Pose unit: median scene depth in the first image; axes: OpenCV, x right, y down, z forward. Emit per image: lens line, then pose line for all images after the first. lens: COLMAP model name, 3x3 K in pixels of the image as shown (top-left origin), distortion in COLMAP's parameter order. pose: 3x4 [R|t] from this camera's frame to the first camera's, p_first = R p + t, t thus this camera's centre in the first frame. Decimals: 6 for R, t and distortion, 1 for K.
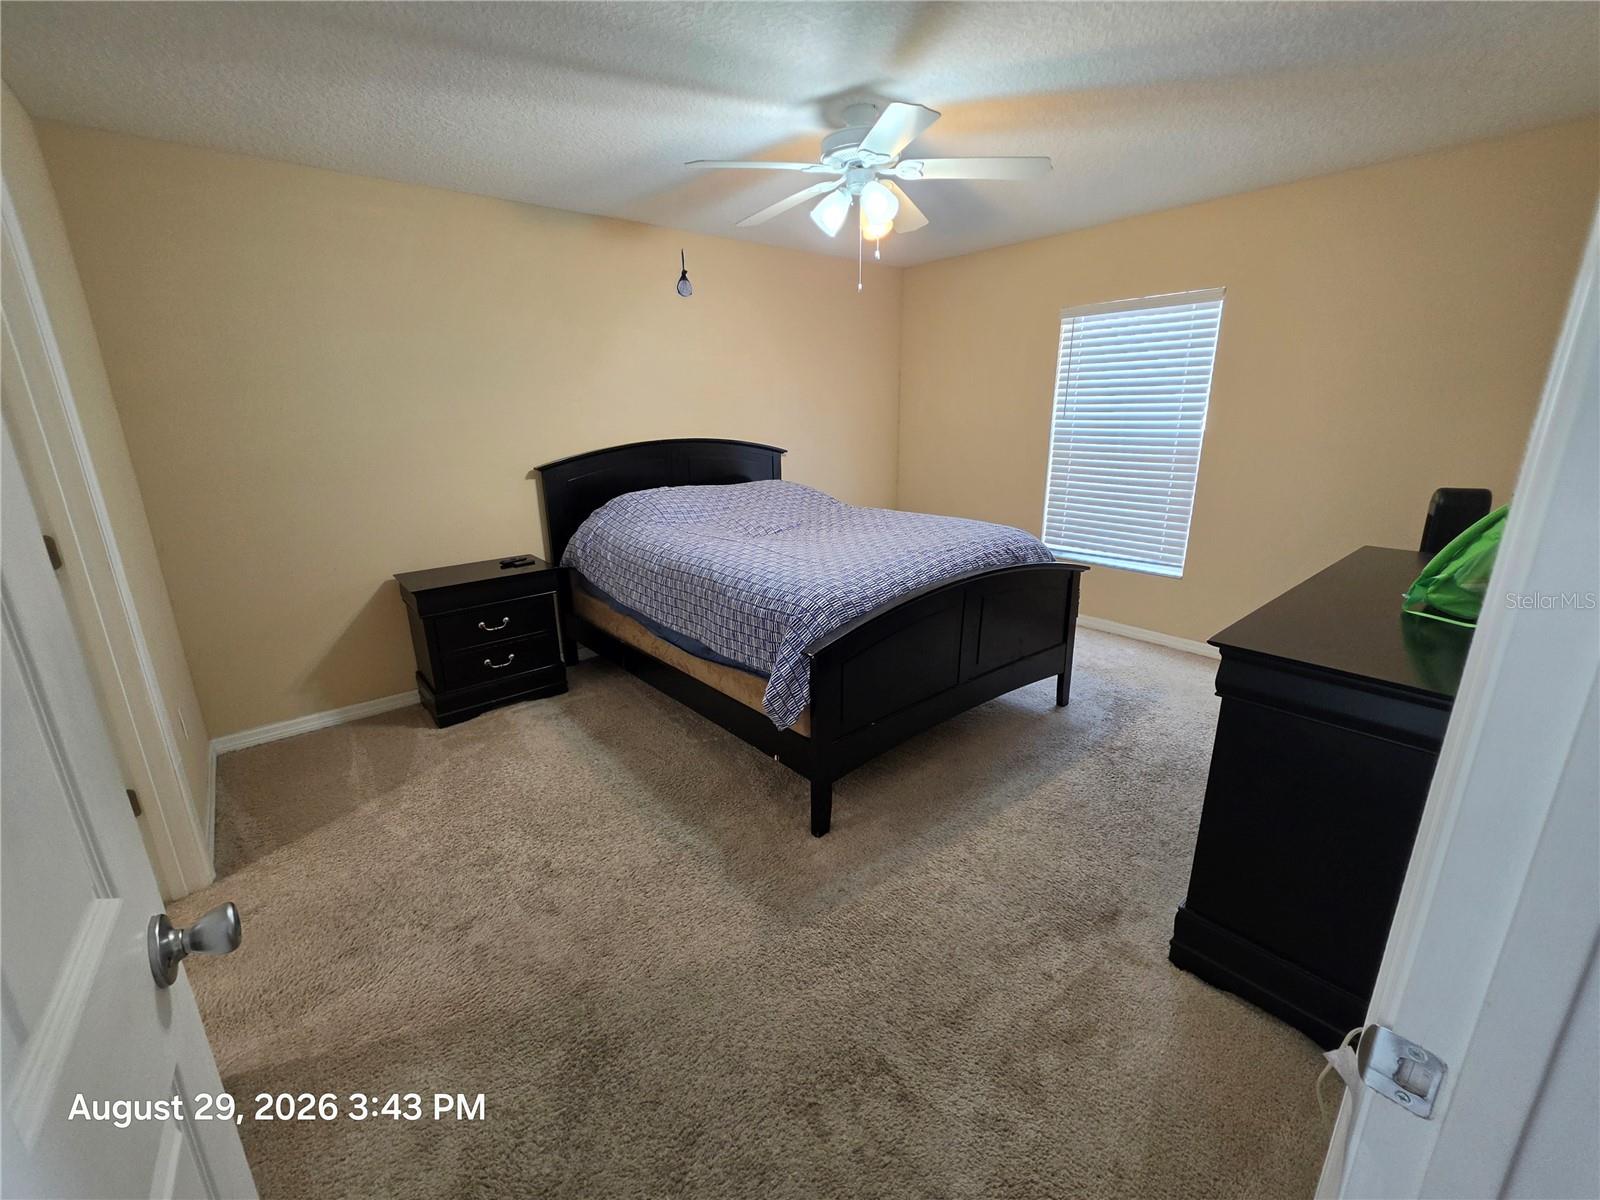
lens RADIAL K [[665.2, 0, 795.7], [0, 665.2, 594.5], [0, 0, 1]] dist [-0.009418, -0.000053]
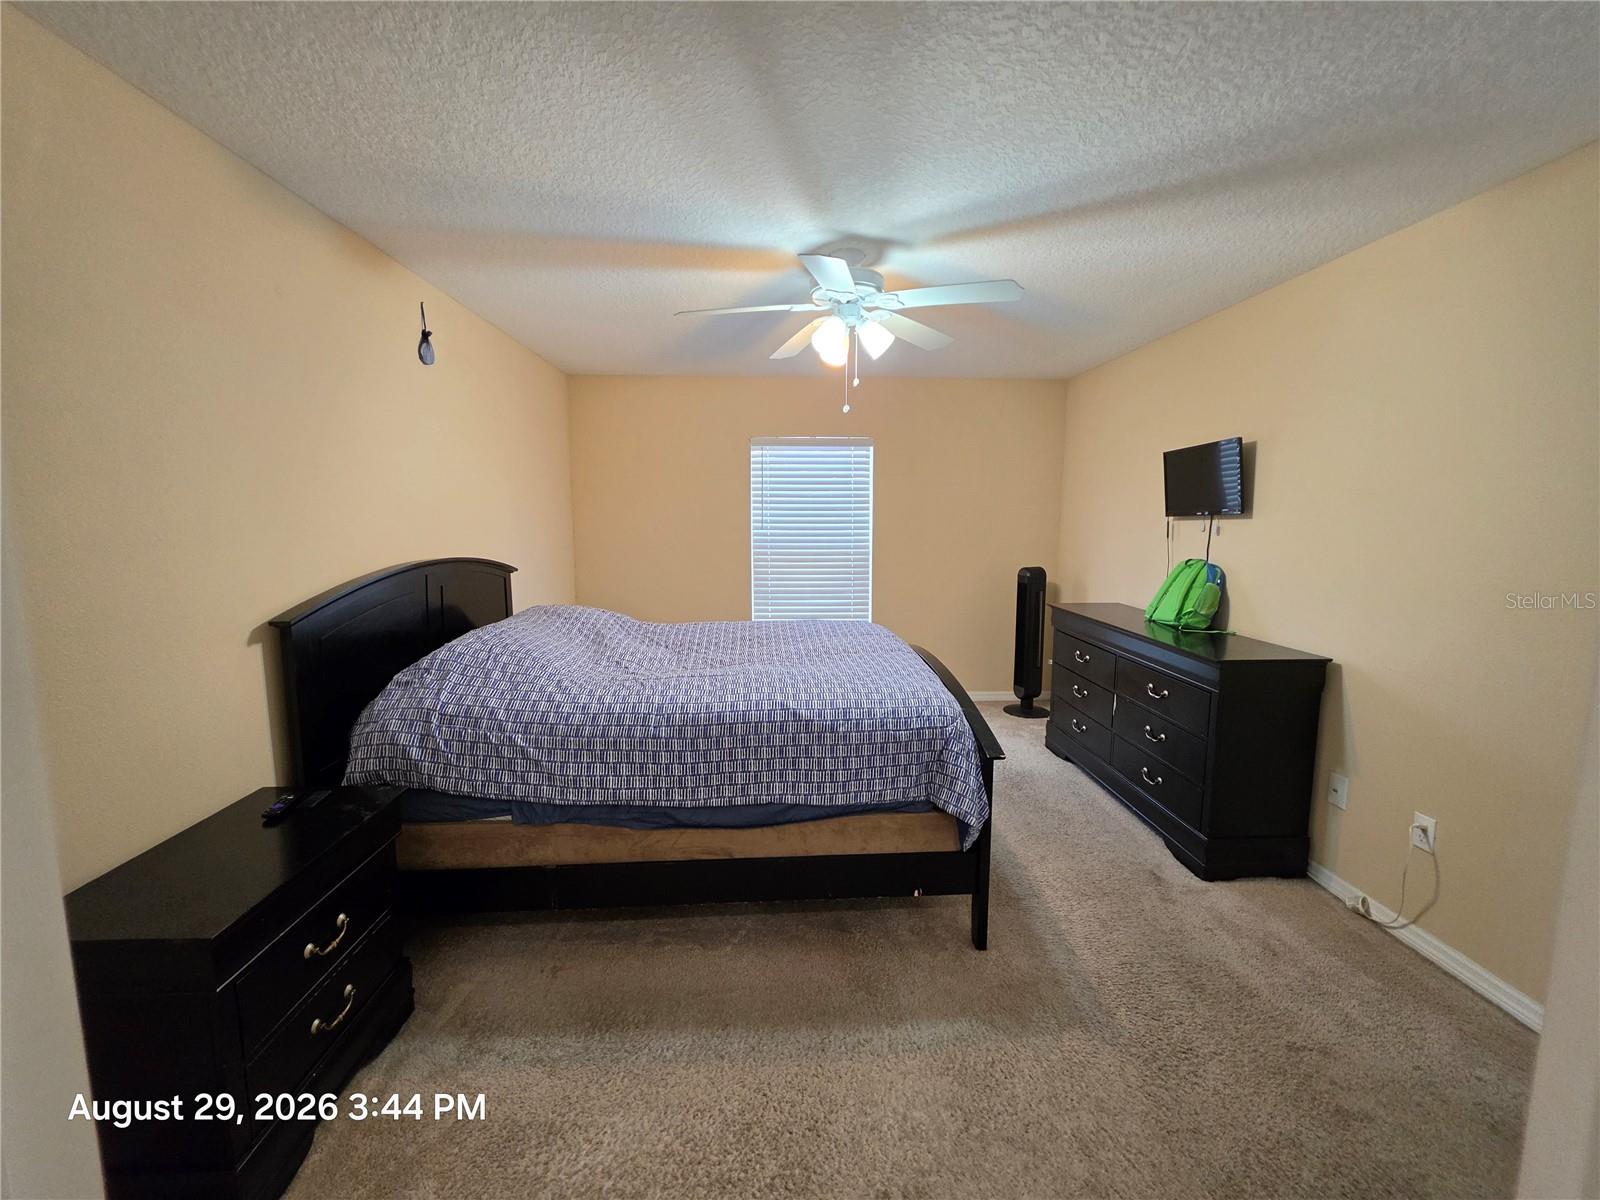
lens RADIAL K [[639.5, 0, 803.6], [0, 639.5, 588.5], [0, 0, 1]] dist [-0.000156, -0.000093]
pose [[0.599014, -0.076644, 0.797062, -0.676278], [0.206000, 0.976655, -0.060901, -0.120245], [-0.773787, 0.200675, 0.600819, 0.438301]]
